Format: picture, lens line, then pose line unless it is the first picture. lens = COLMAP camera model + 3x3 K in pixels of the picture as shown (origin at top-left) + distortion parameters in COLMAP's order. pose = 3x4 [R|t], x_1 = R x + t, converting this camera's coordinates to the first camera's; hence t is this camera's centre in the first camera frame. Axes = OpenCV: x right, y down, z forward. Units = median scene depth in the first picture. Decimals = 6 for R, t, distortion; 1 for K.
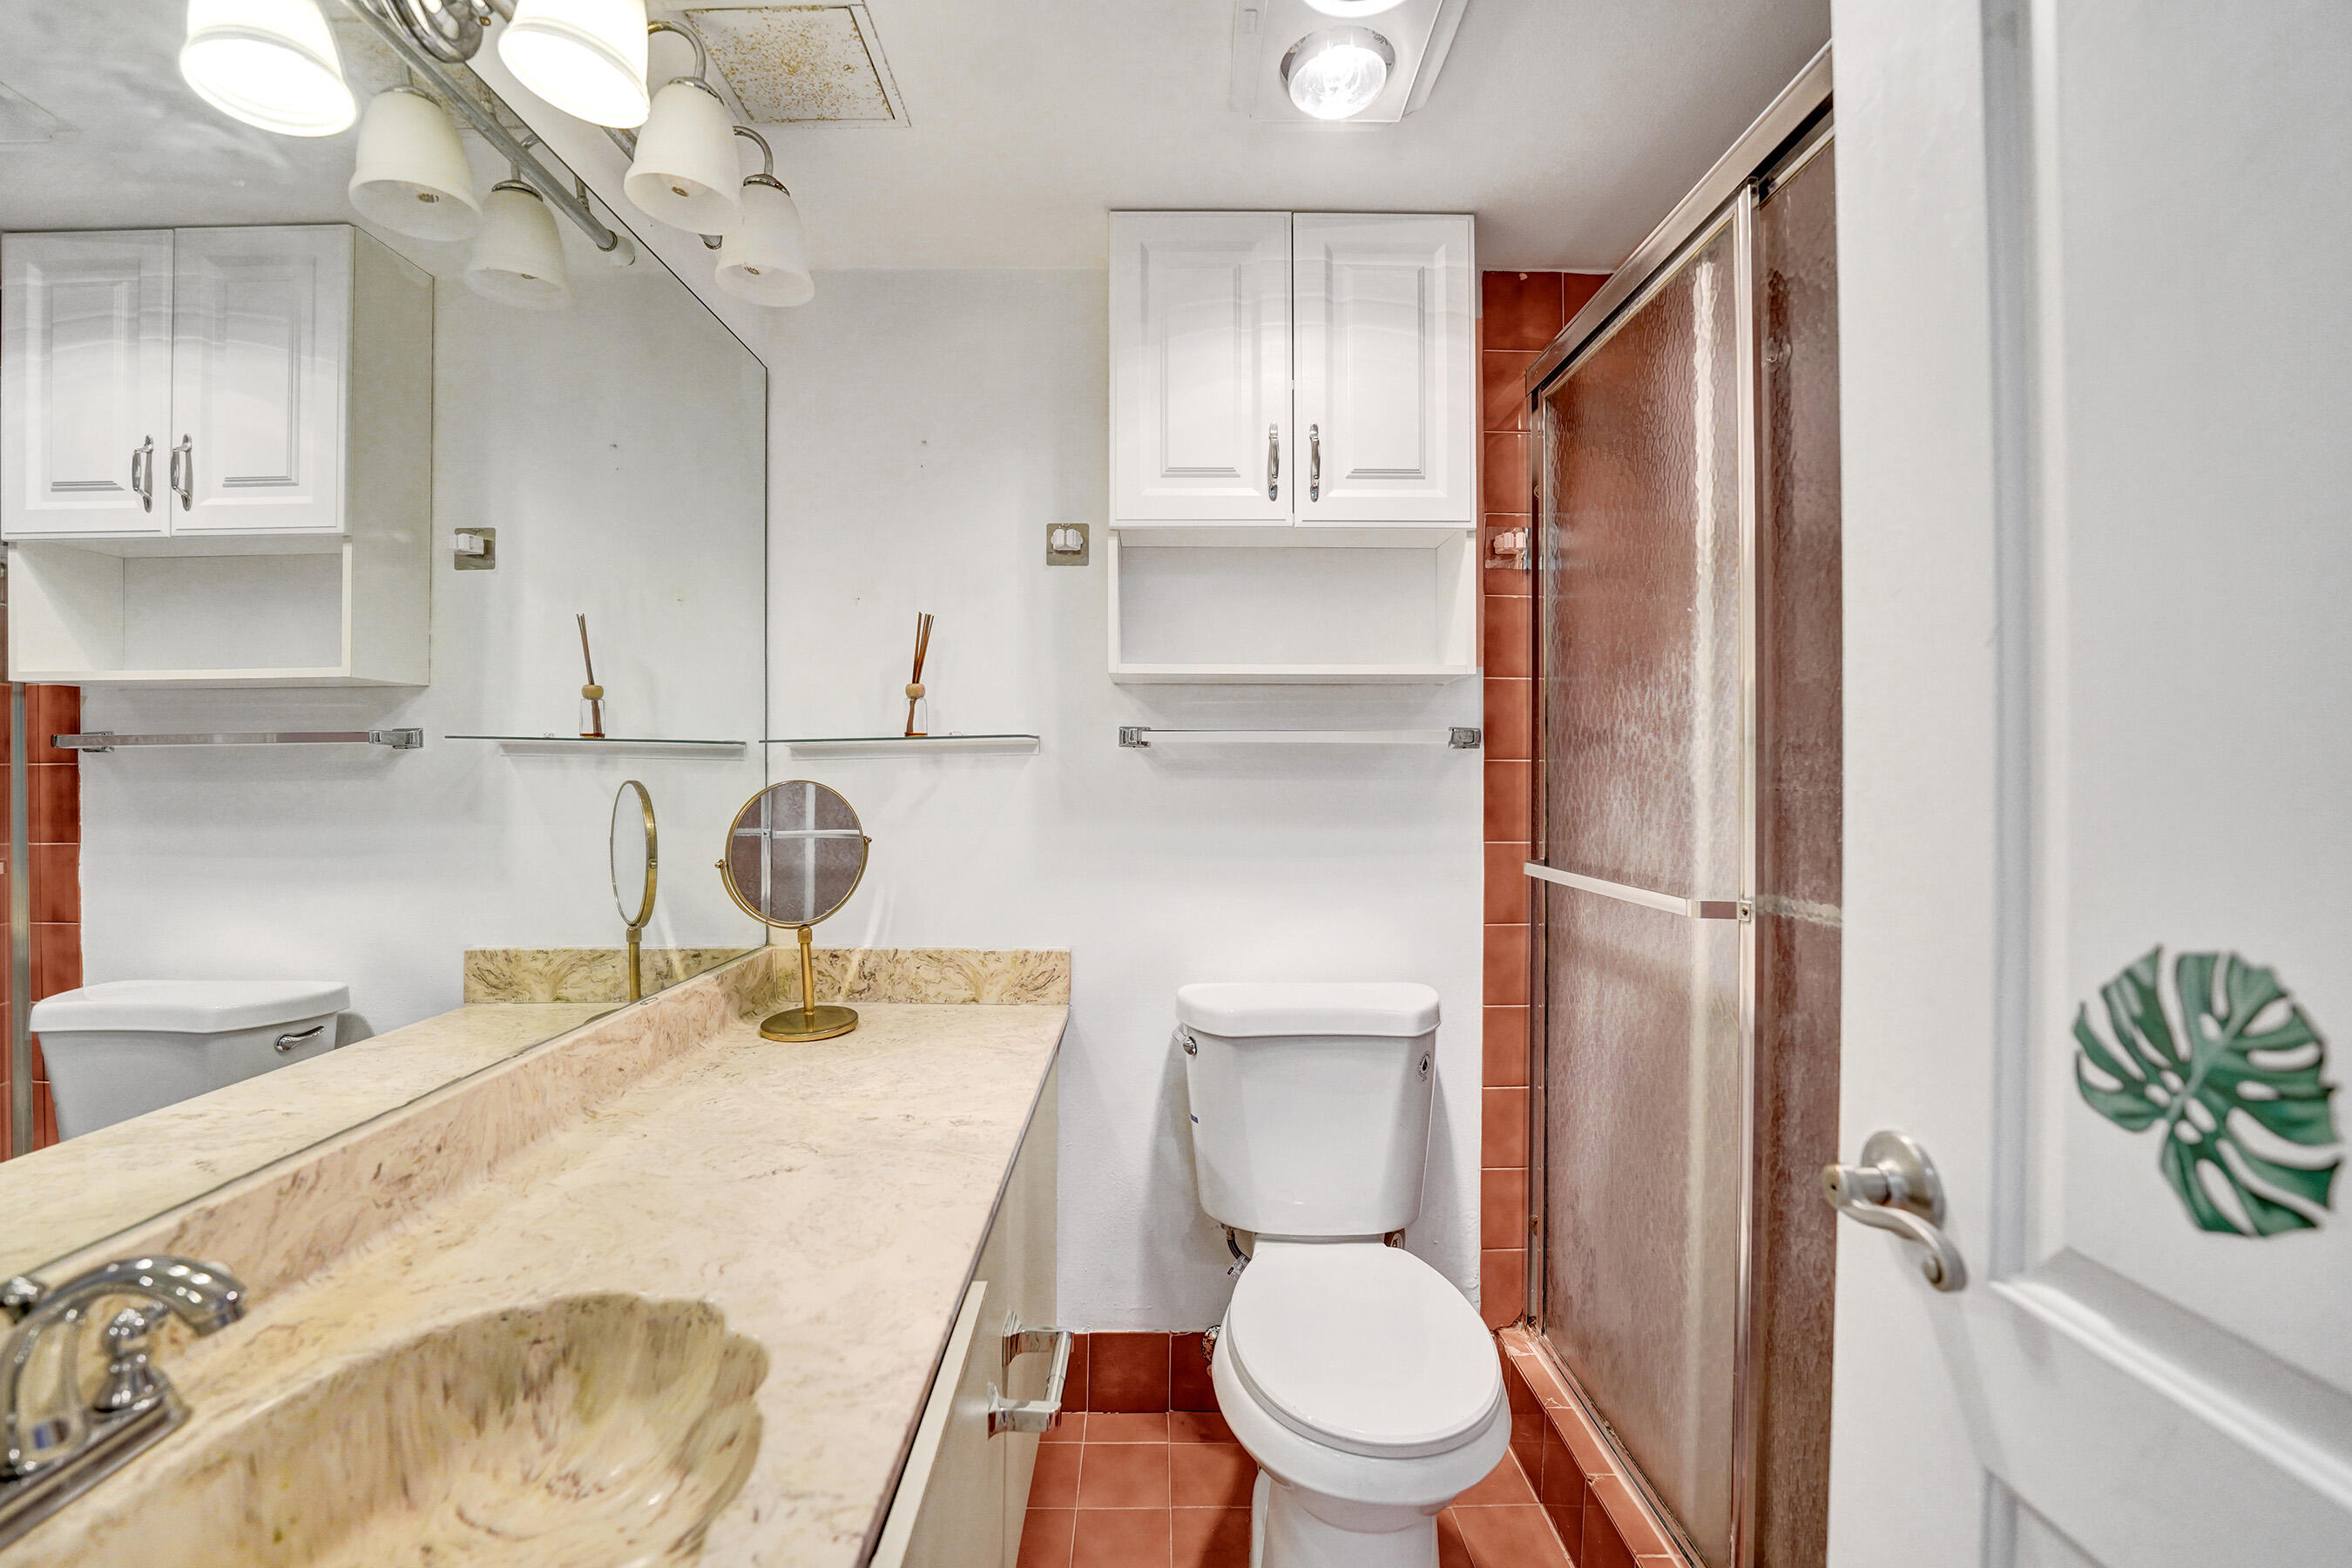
lens RADIAL K [[948.6, 0, 1170.2], [0, 948.6, 749.5], [0, 0, 1]] dist [-0.029398, 0.000692]
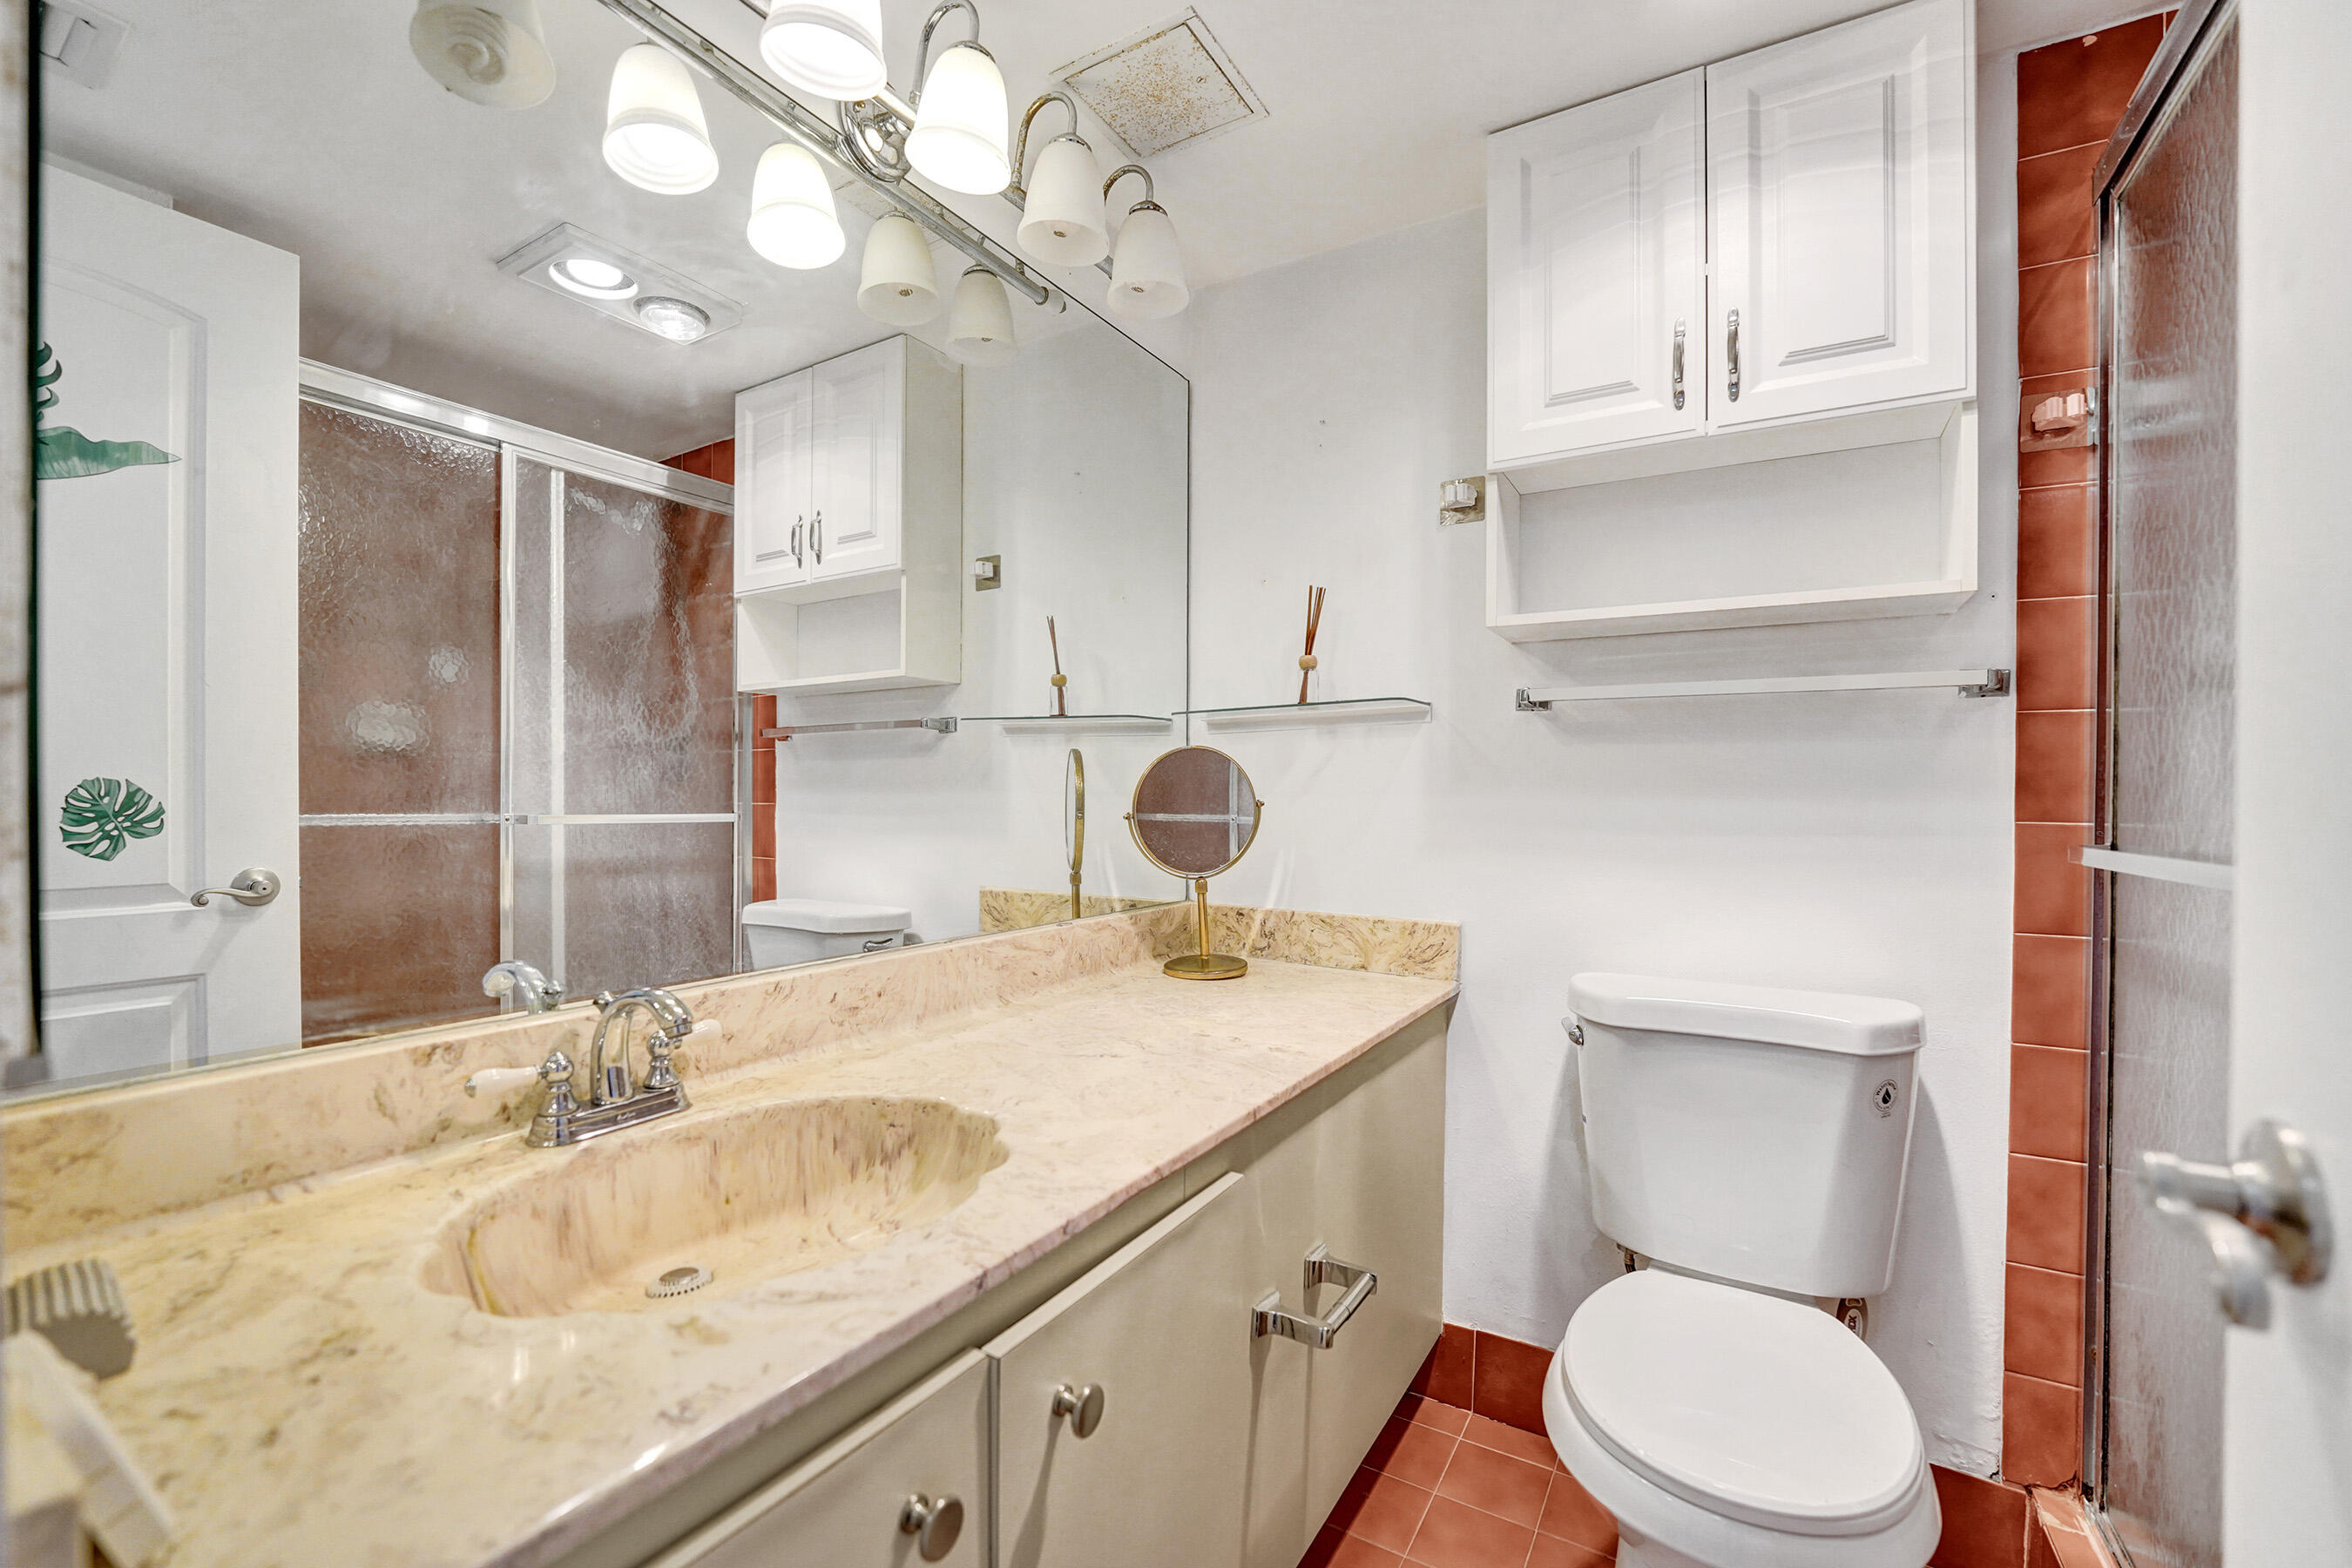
lens RADIAL K [[972.4, 0, 1165.0], [0, 972.4, 780.4], [0, 0, 1]] dist [-0.027256, 0.000666]
pose [[0.849911, 0.003124, -0.526918, 0.167349], [0.002411, 0.999949, 0.009817, 0.059737], [0.526922, -0.009614, 0.849860, 0.014874]]
